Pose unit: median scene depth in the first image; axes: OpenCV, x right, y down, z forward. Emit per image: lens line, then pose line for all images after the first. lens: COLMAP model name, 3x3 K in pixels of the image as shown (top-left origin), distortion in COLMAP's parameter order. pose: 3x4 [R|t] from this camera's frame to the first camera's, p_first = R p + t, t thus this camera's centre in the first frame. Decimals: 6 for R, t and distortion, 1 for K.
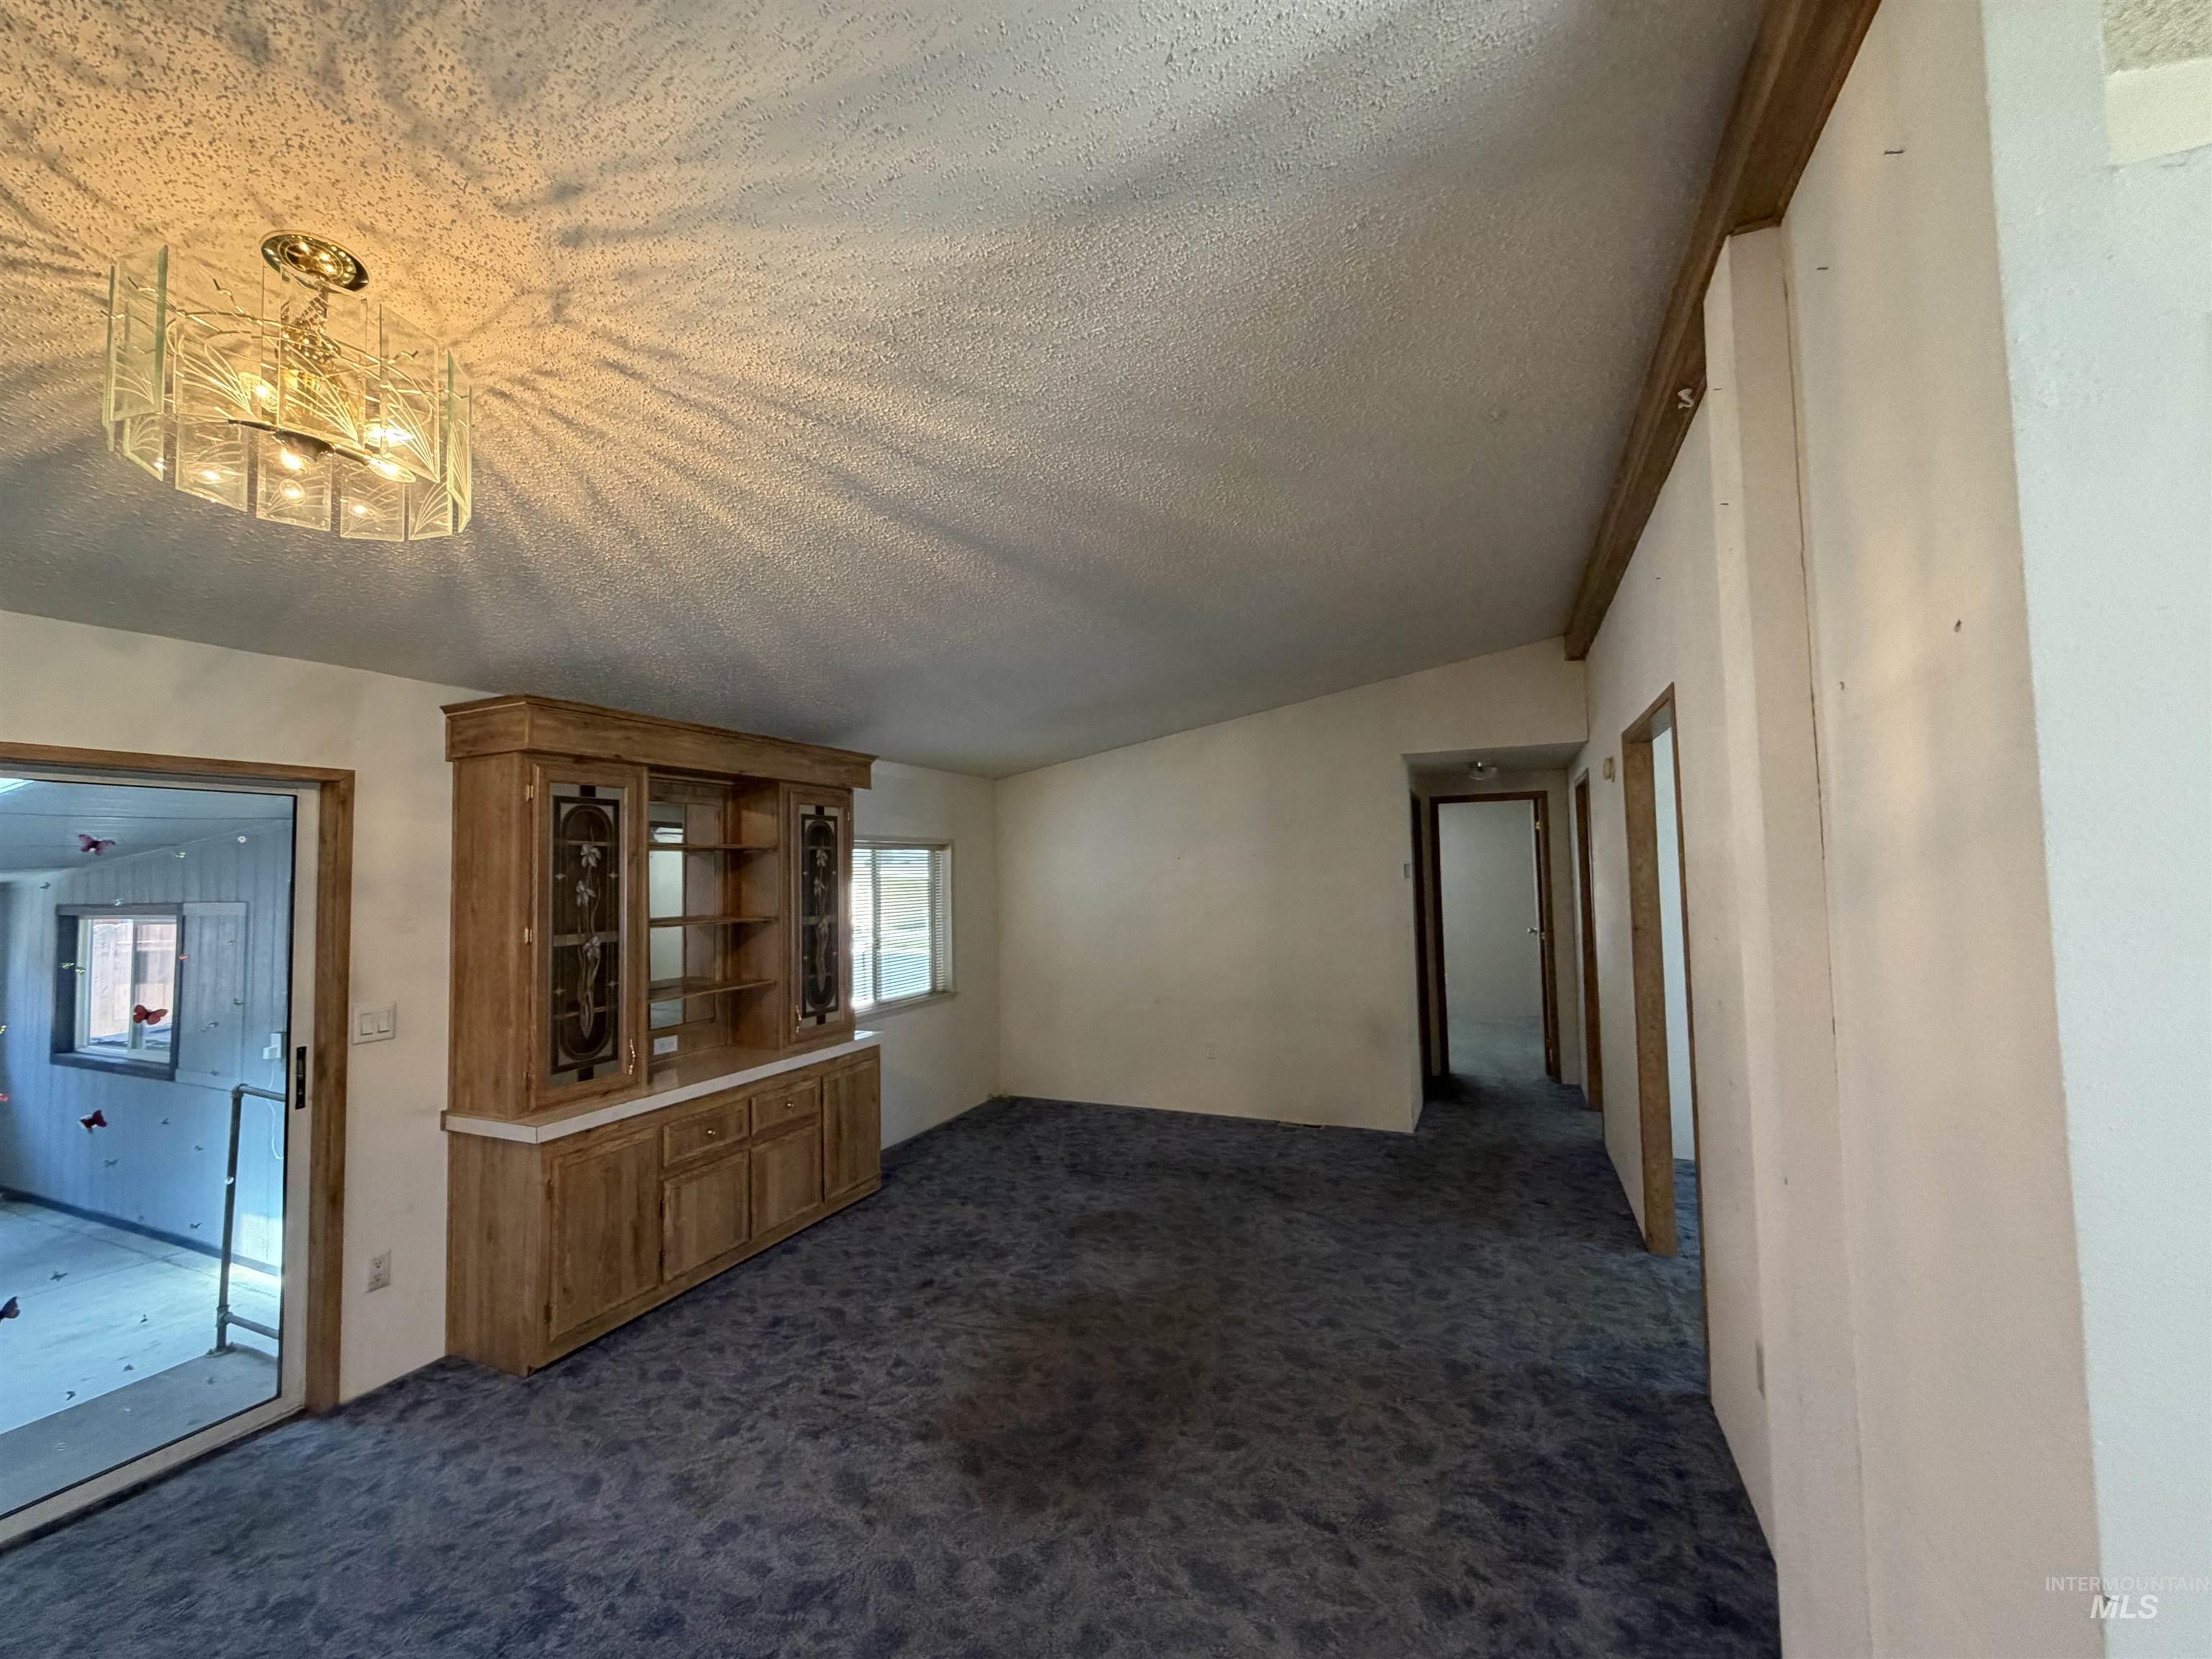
lens RADIAL K [[842.6, 0, 1155.4], [0, 842.6, 823.7], [0, 0, 1]] dist [-0.000123, -0.000087]
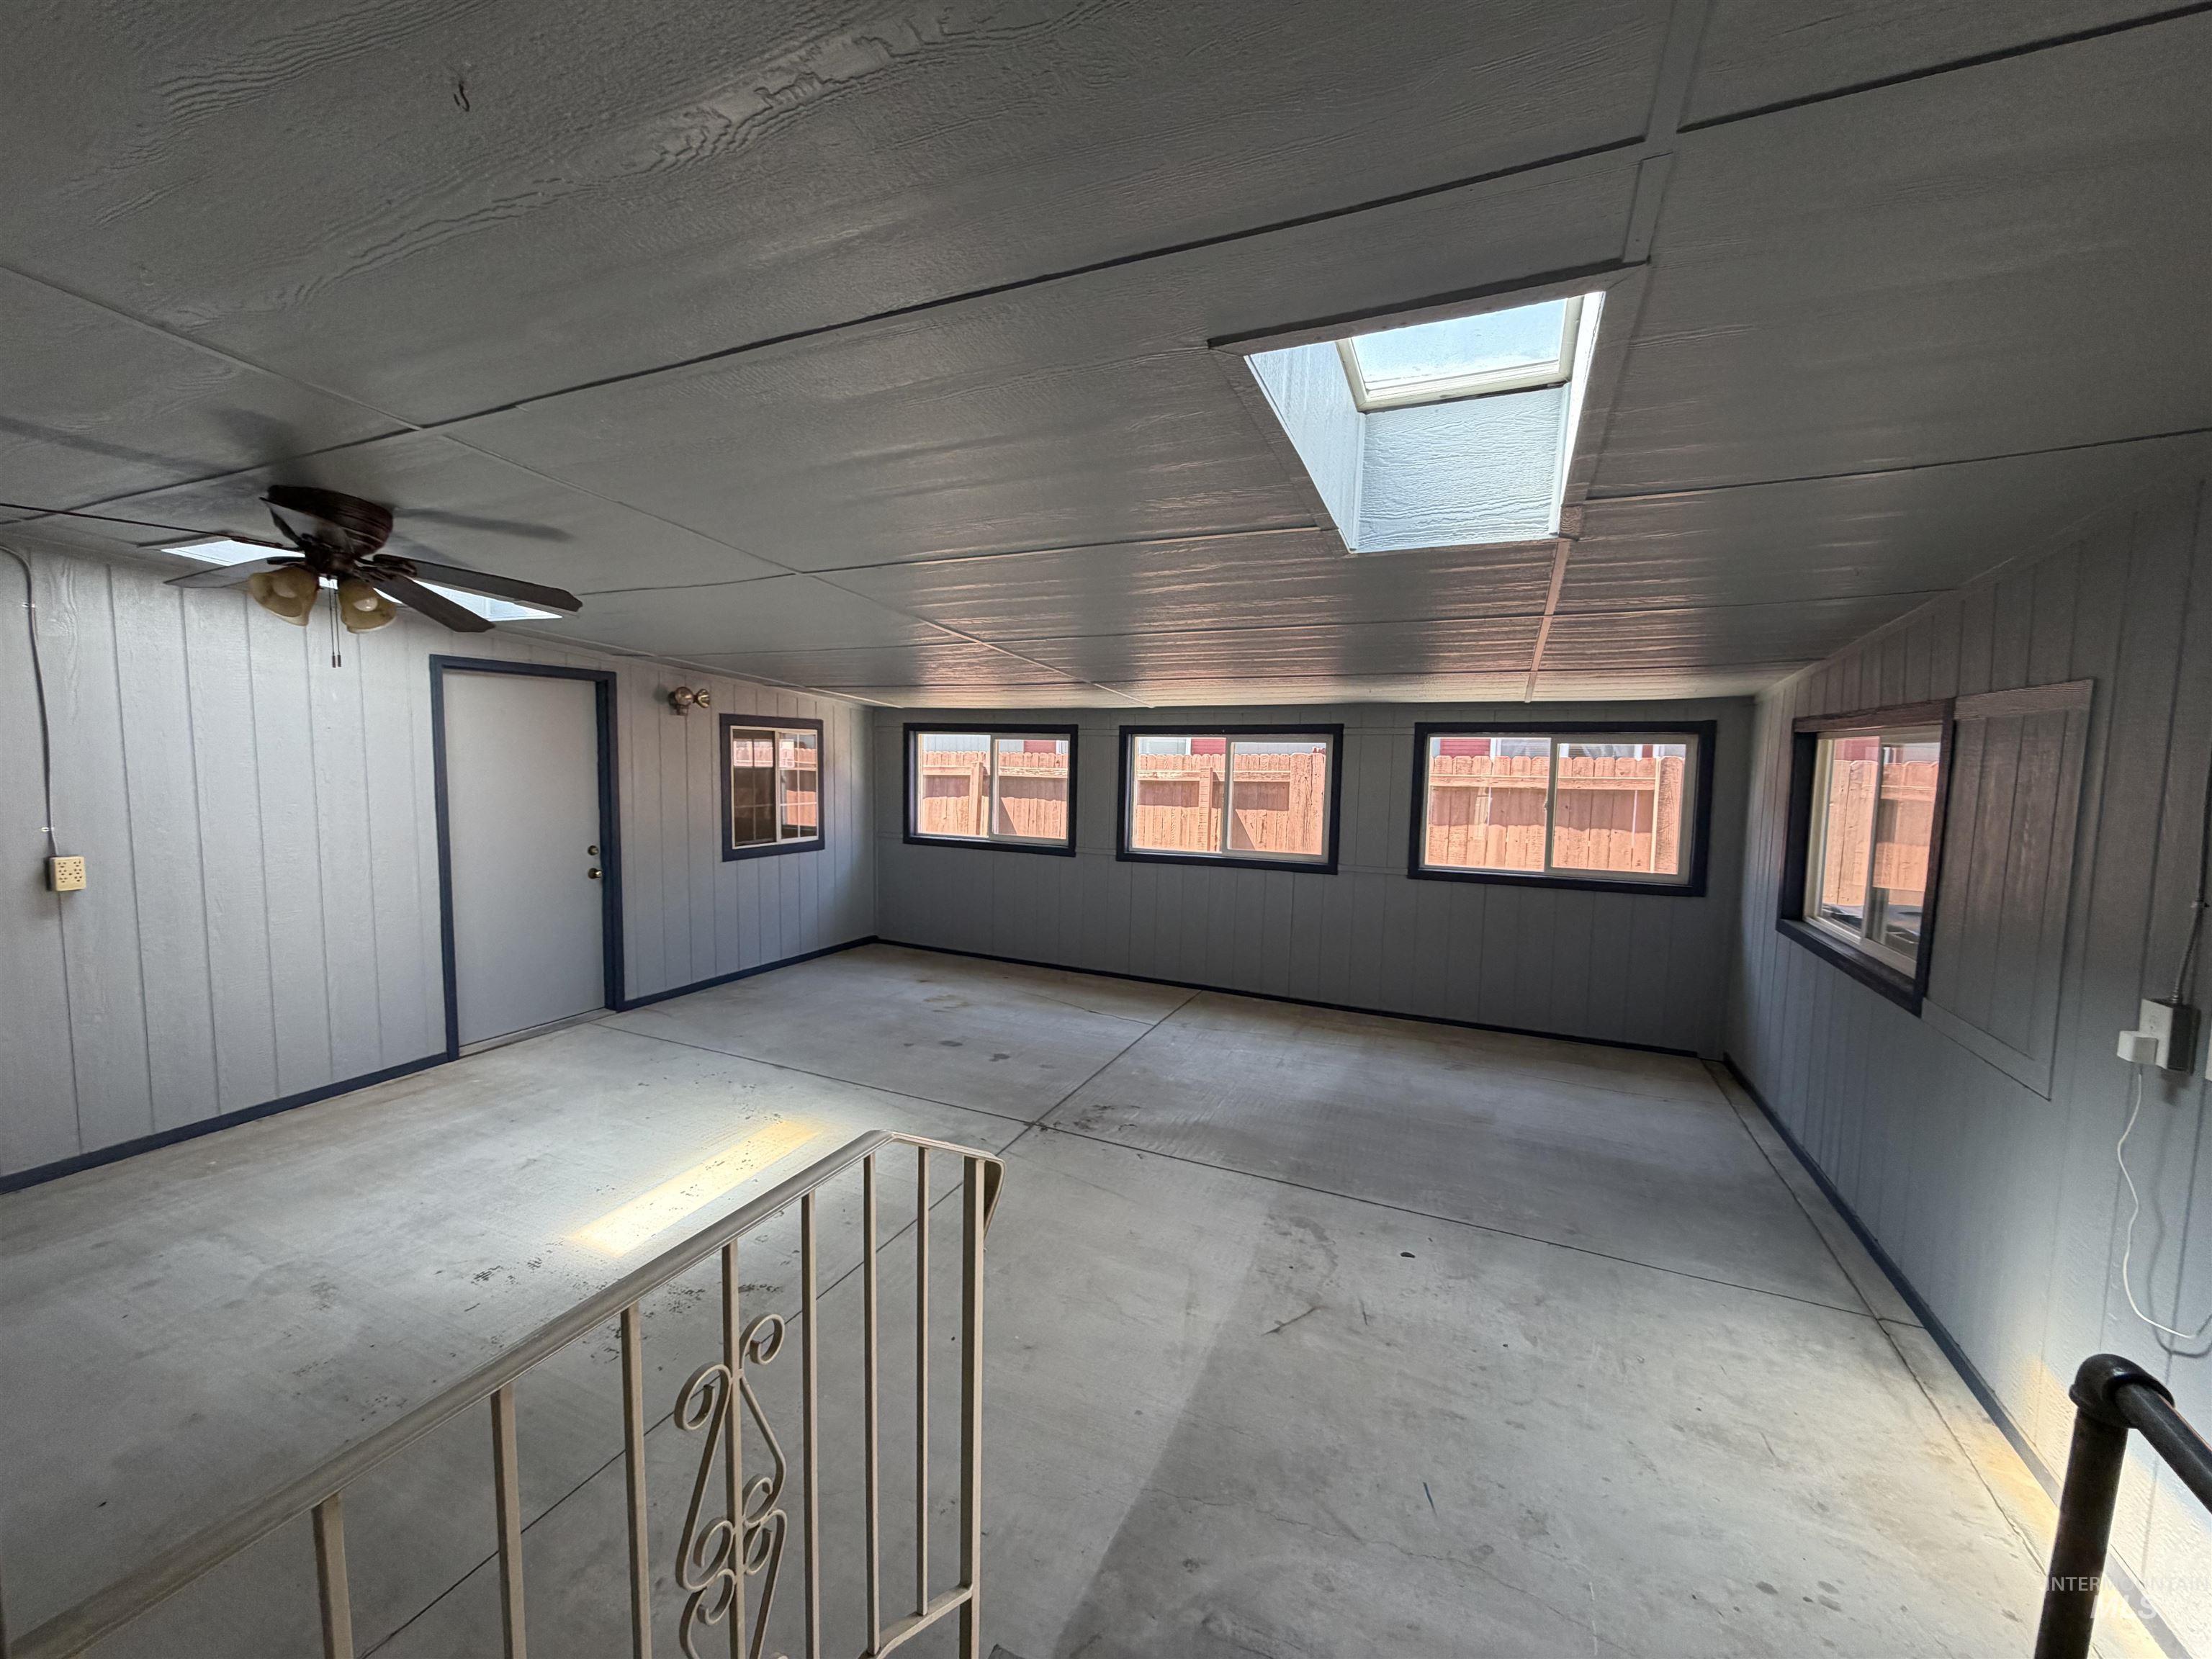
lens RADIAL K [[878.9, 0, 1096.0], [0, 878.9, 830.2], [0, 0, 1]] dist [0.000267, 0.000061]
pose [[-0.049939, 0.111921, -0.992462, -0.534477], [0.031259, 0.993390, 0.110453, 0.093704], [0.998263, -0.025507, -0.053107, 0.457442]]
